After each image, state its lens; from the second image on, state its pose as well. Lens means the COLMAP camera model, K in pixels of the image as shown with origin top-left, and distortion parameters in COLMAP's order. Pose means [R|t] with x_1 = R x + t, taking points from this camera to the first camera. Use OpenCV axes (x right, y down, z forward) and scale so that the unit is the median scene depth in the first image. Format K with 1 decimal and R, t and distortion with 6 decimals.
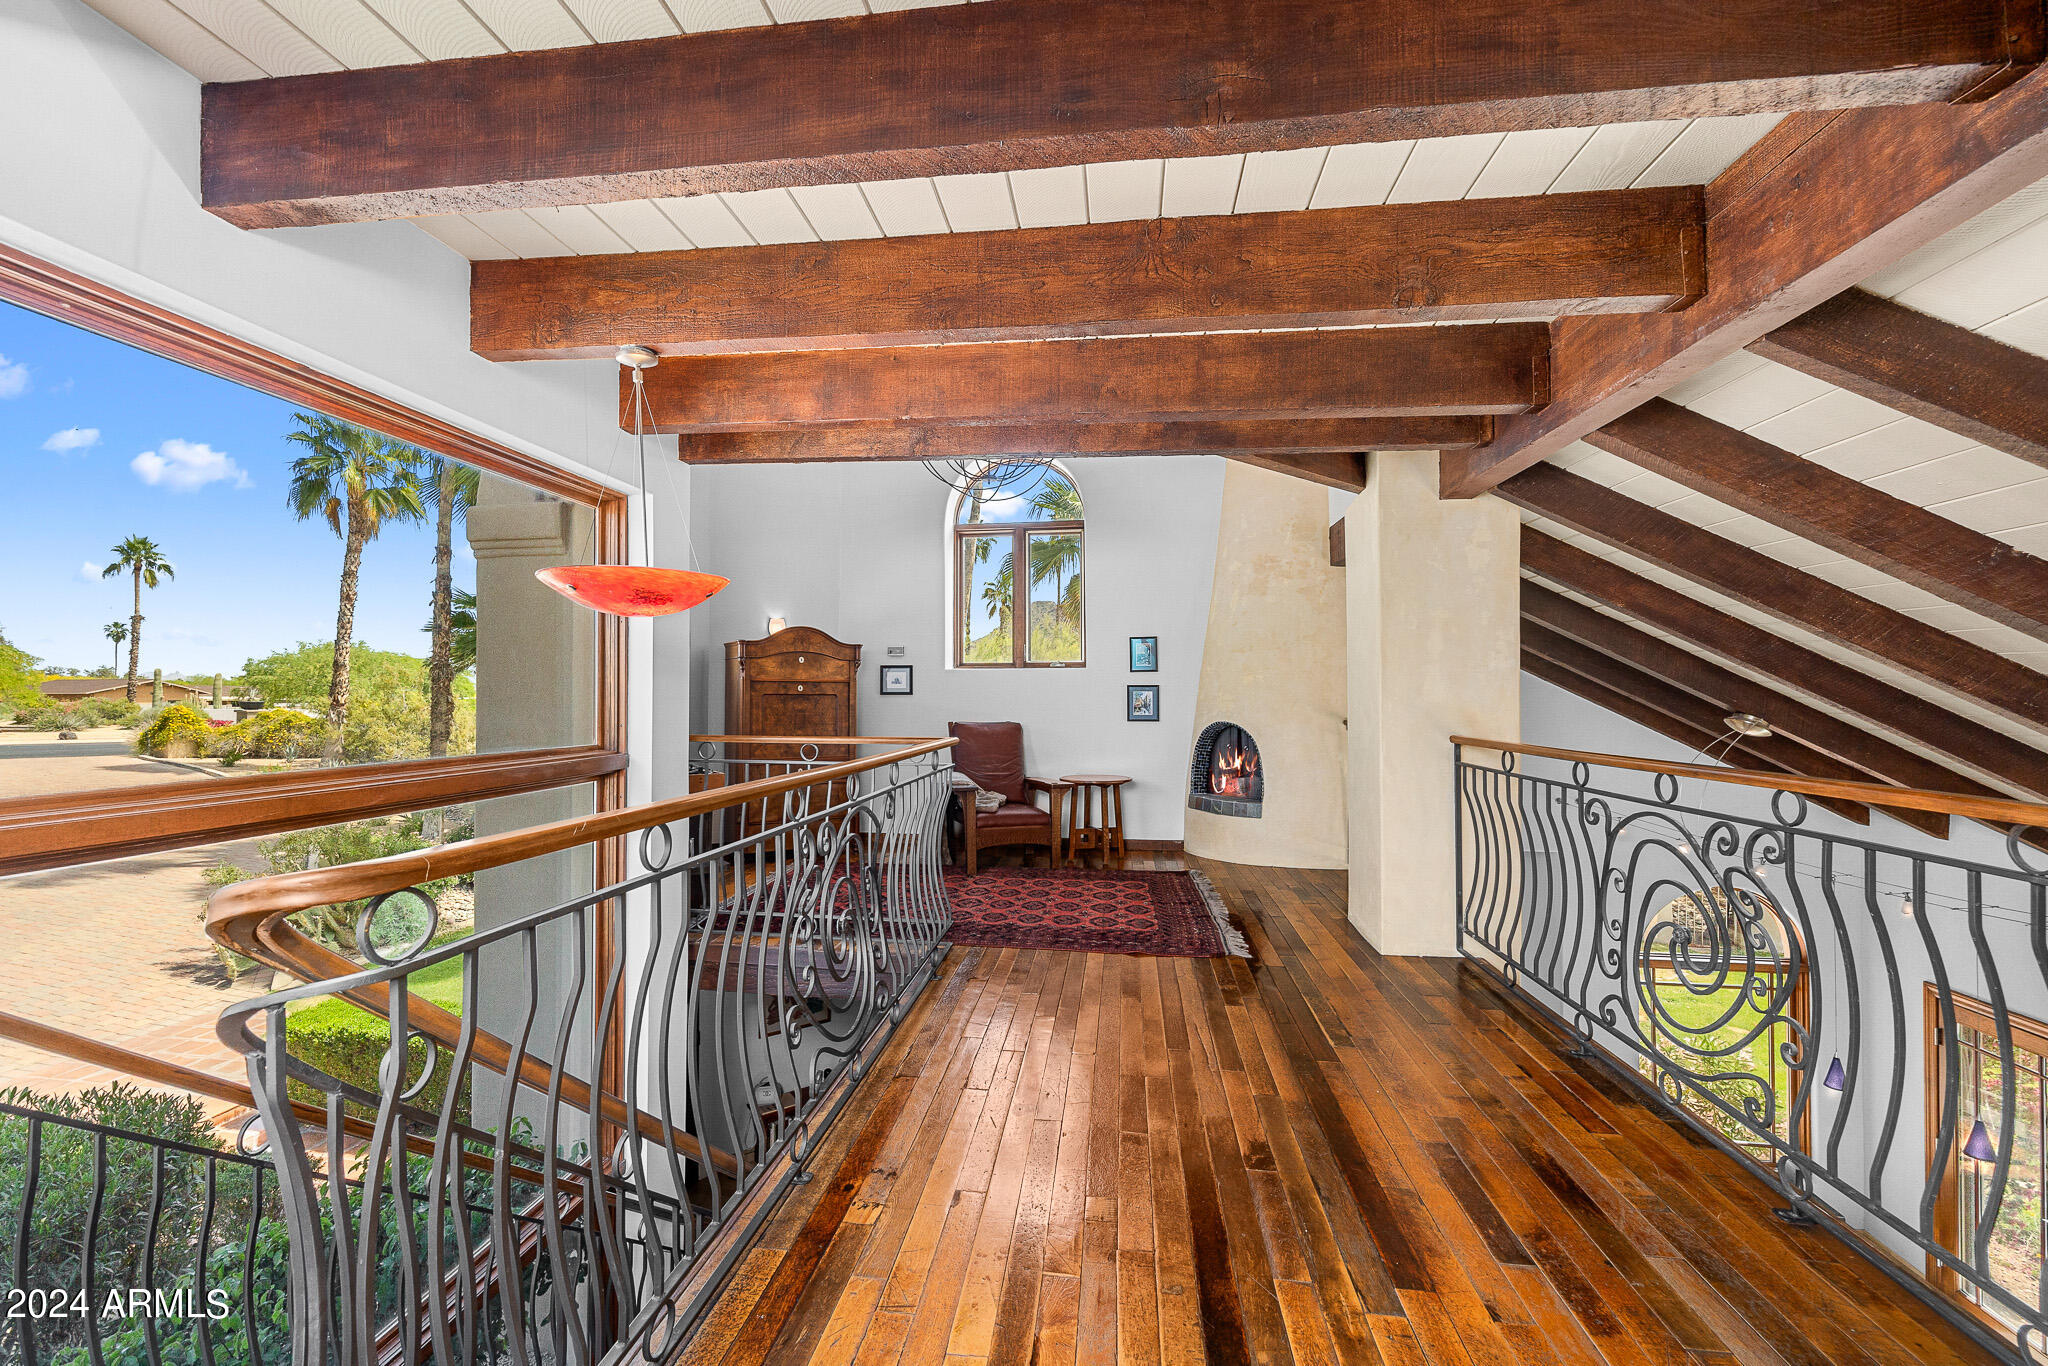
lens RADIAL K [[843.9, 0, 1026.7], [0, 843.9, 689.5], [0, 0, 1]] dist [-0.004415, -0.000157]
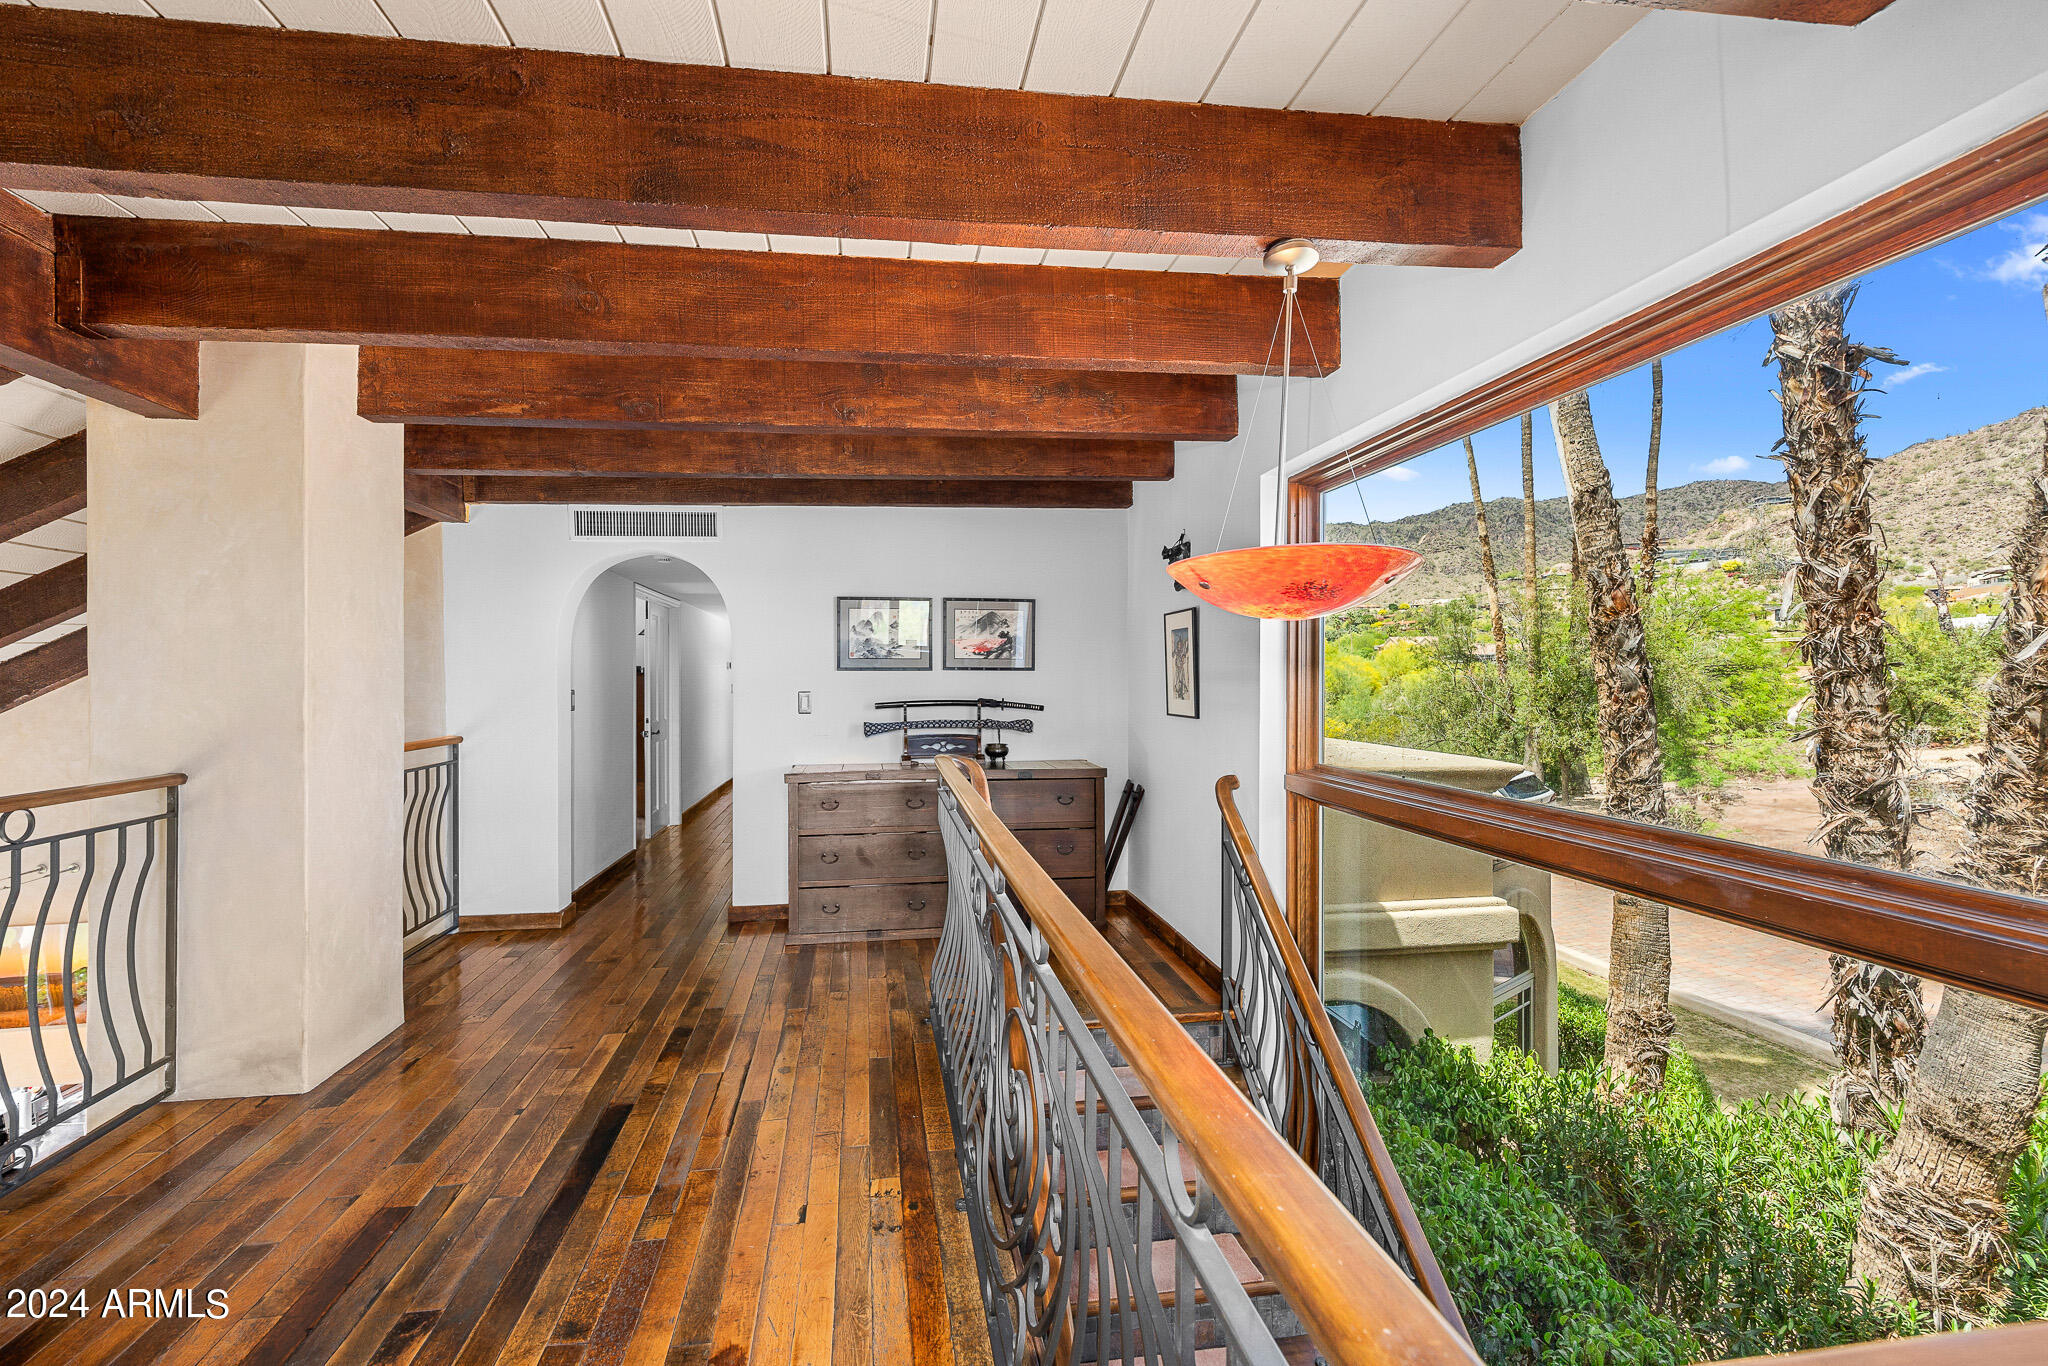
lens RADIAL K [[843.9, 0, 1008.2], [0, 843.9, 682.6], [0, 0, 1]] dist [-0.004415, -0.000157]
pose [[-0.954910, 0.007397, -0.296802, -0.024716], [0.008988, 0.999952, -0.003997, -0.030923], [0.296758, -0.006484, -0.954931, 2.072855]]
